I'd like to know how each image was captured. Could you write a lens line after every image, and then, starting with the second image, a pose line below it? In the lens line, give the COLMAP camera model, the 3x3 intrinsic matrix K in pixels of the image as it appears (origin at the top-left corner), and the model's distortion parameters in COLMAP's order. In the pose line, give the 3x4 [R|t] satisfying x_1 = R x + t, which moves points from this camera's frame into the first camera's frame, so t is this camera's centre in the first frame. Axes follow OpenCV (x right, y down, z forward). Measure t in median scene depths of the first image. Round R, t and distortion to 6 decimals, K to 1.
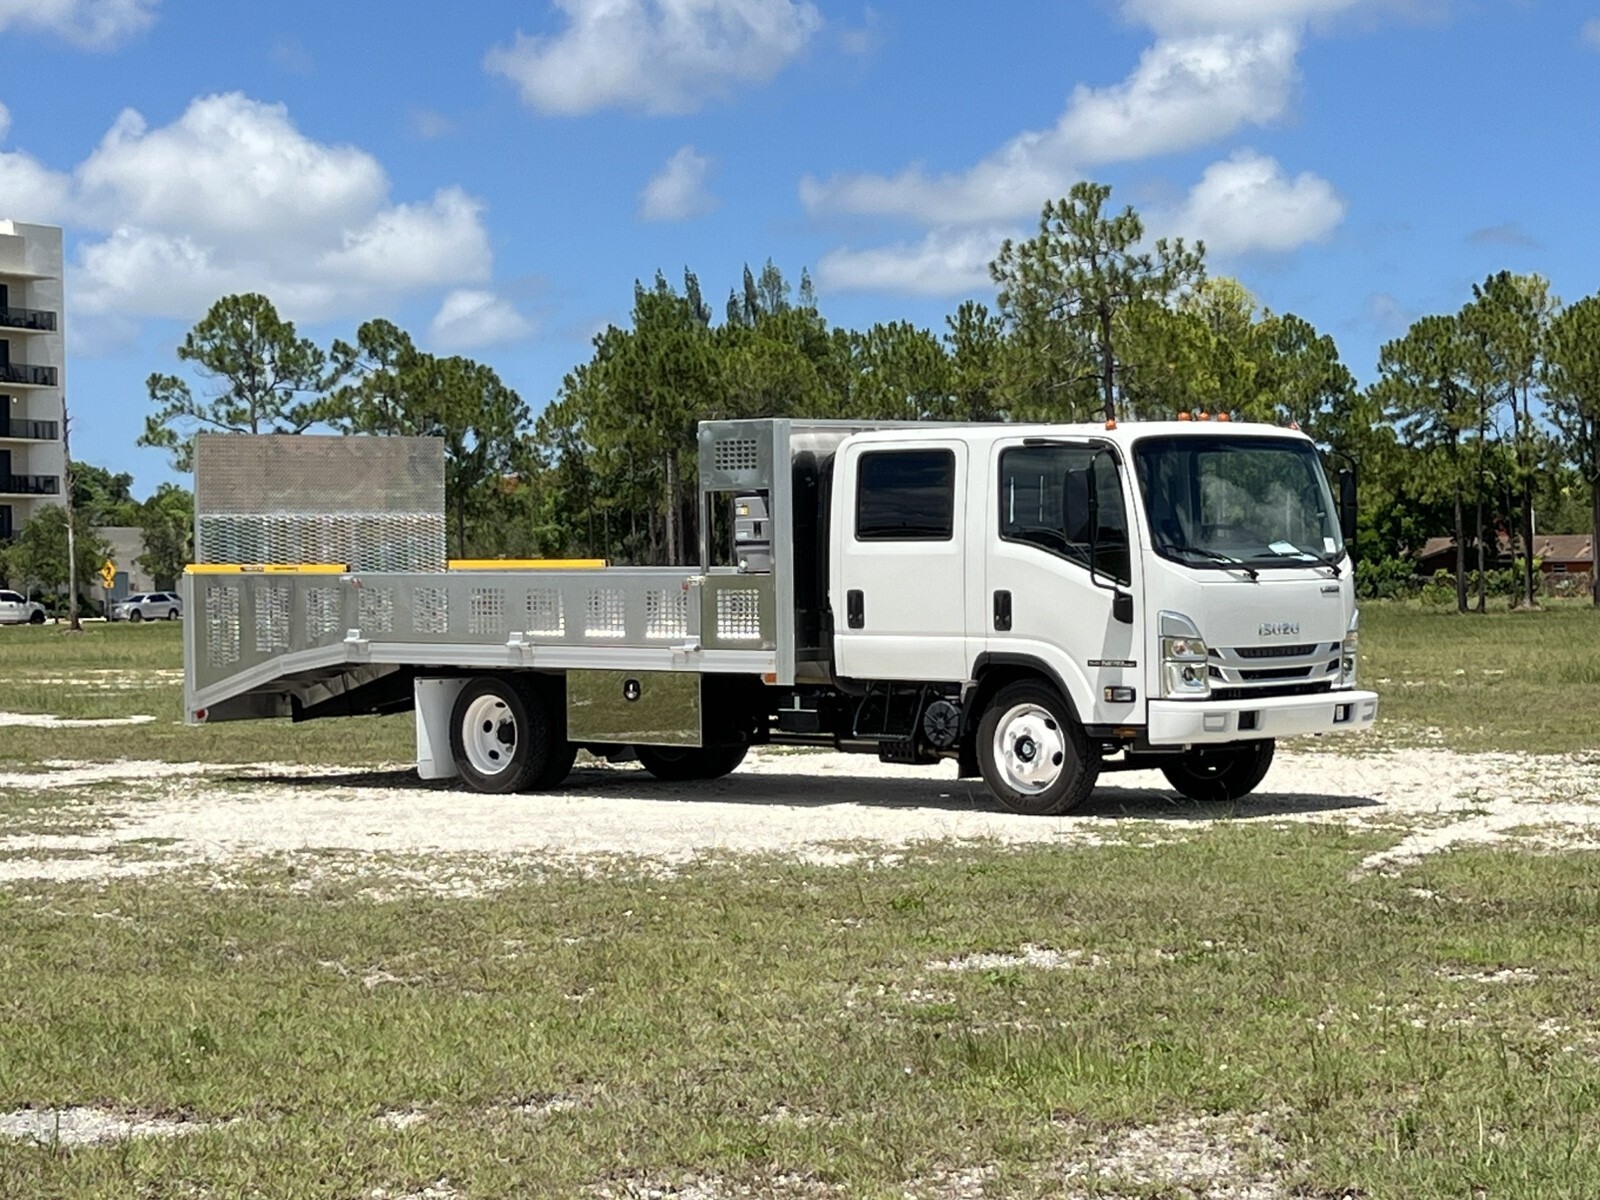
lens RADIAL K [[3700.5, 0, 800.0], [0, 3700.5, 600.0], [0, 0, 1]] dist [0.032118, 0.009055]
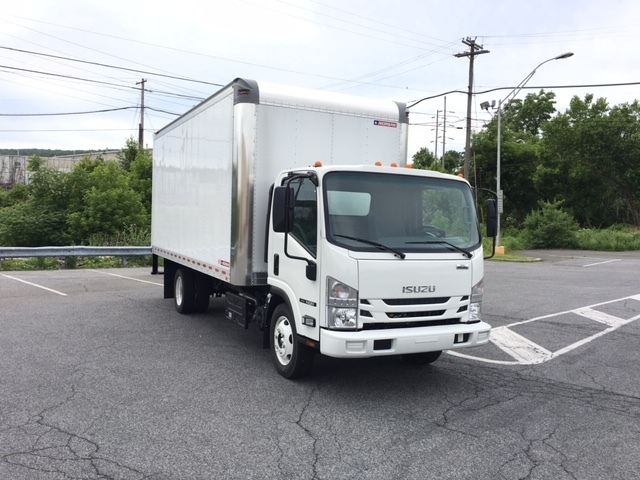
lens RADIAL K [[582.7, 0, 320.0], [0, 582.7, 240.0], [0, 0, 1]] dist [0.000941, 0.000708]
pose [[0.940071, 0.051272, -0.337103, 0.178589], [-0.051106, 0.998649, 0.009372, -0.014451], [0.337128, 0.008417, 0.941421, 0.745819]]
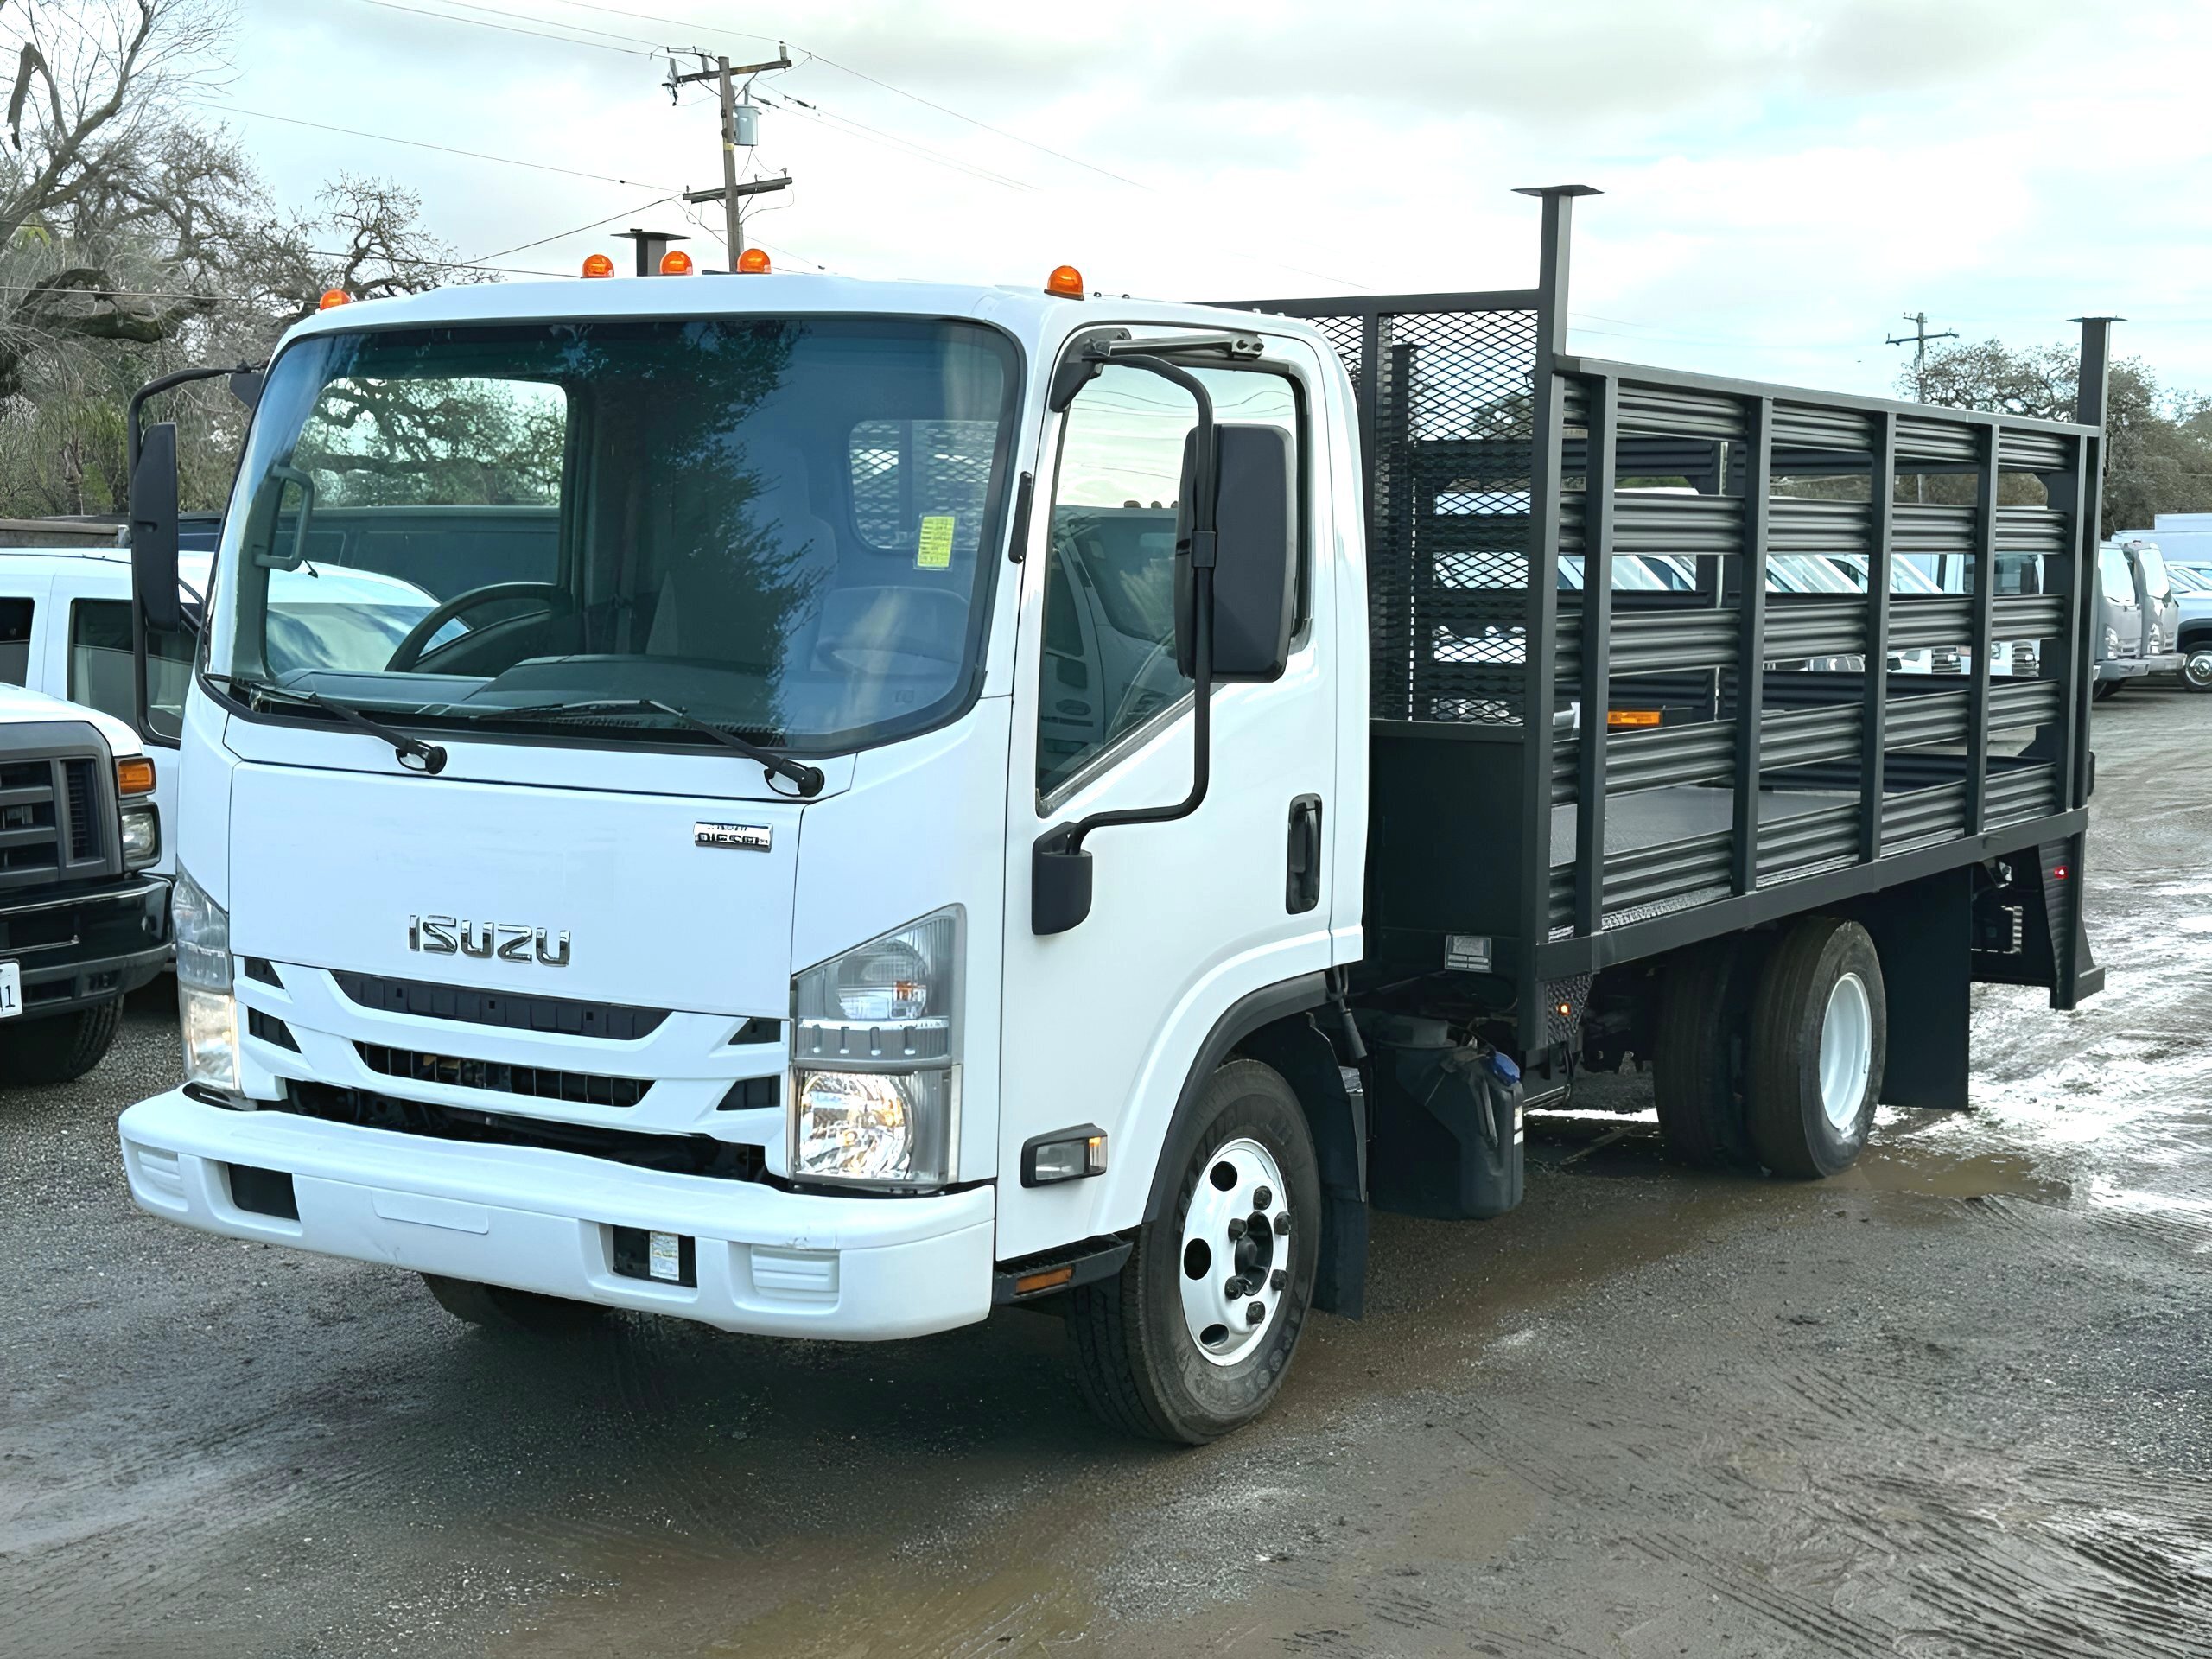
lens RADIAL K [[3034.7, 0, 1106.0], [0, 3034.7, 829.5], [0, 0, 1]] dist [0.002435, 0.010624]
pose [[0.189136, 0.096520, -0.977196, 0.398139], [-0.042953, 0.995018, 0.089967, -0.027179], [0.981011, 0.024957, 0.192339, 1.019189]]
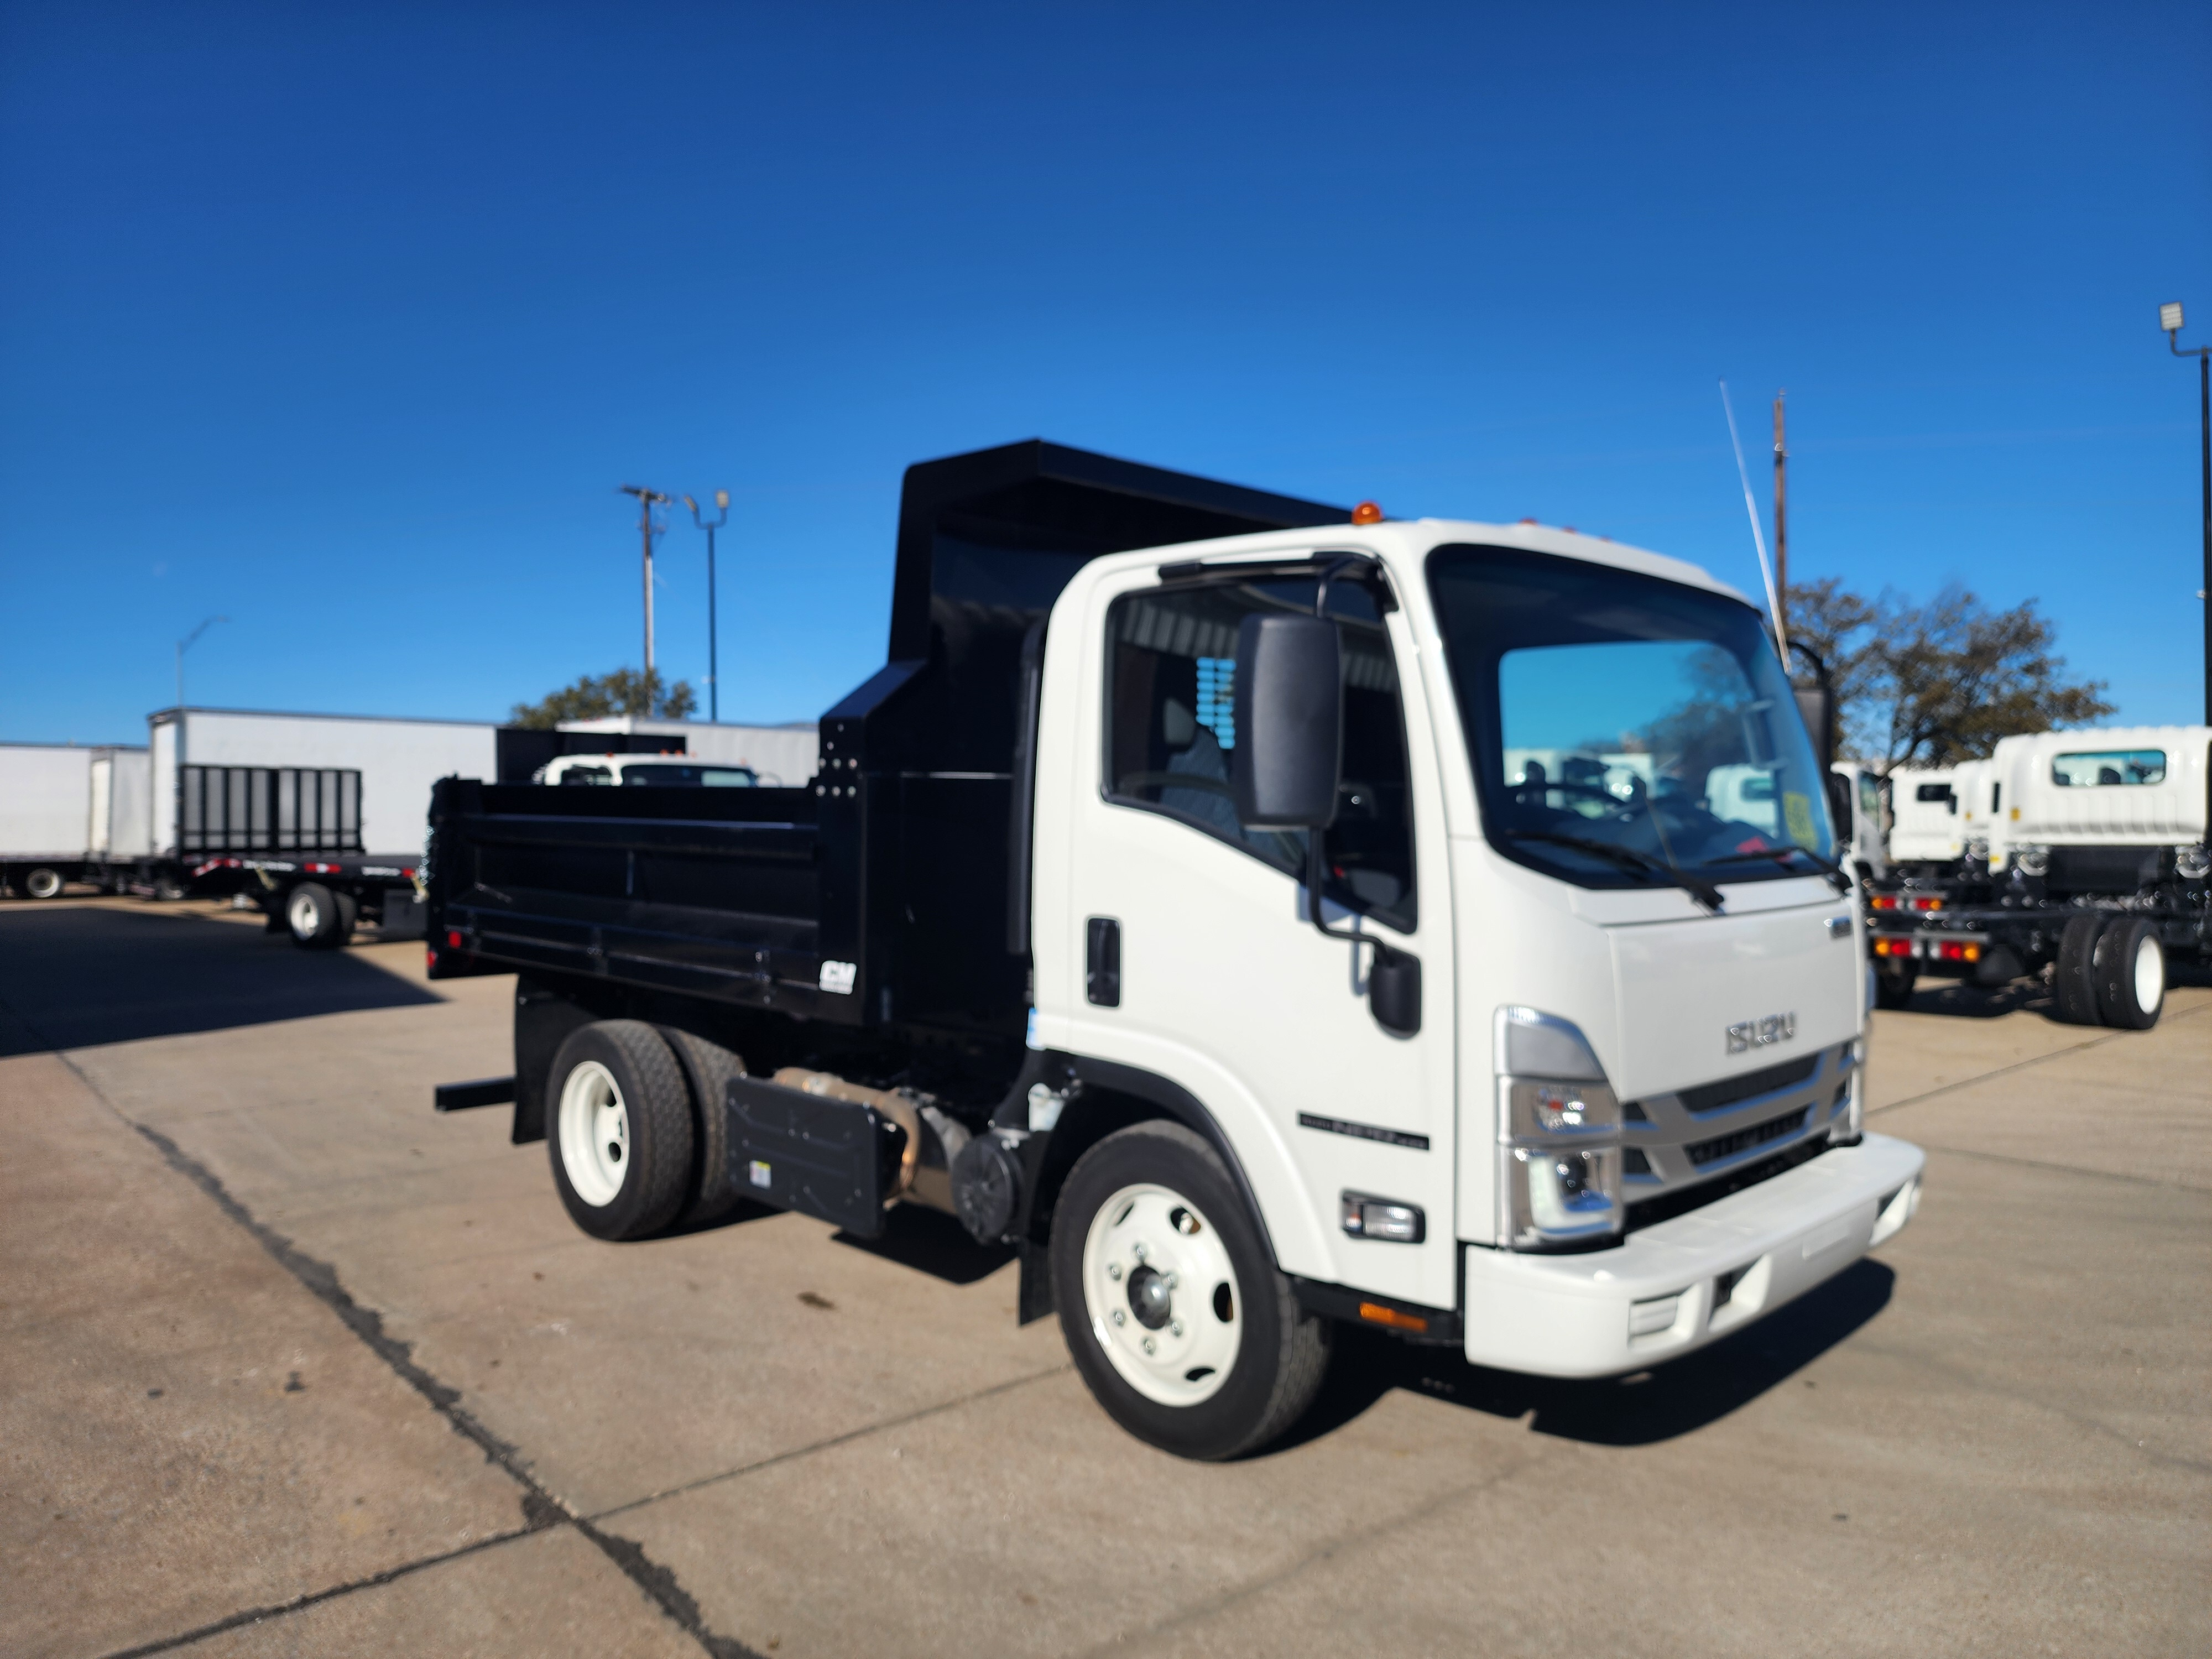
lens RADIAL K [[1573.6, 0, 1106.0], [0, 1573.6, 829.5], [0, 0, 1]] dist [0.002284, 0.000657]
pose [[0.998704, 0.013269, -0.049137, 0.065256], [-0.013437, 0.999905, -0.003077, -0.013008], [0.049092, 0.003733, 0.998787, 0.834415]]
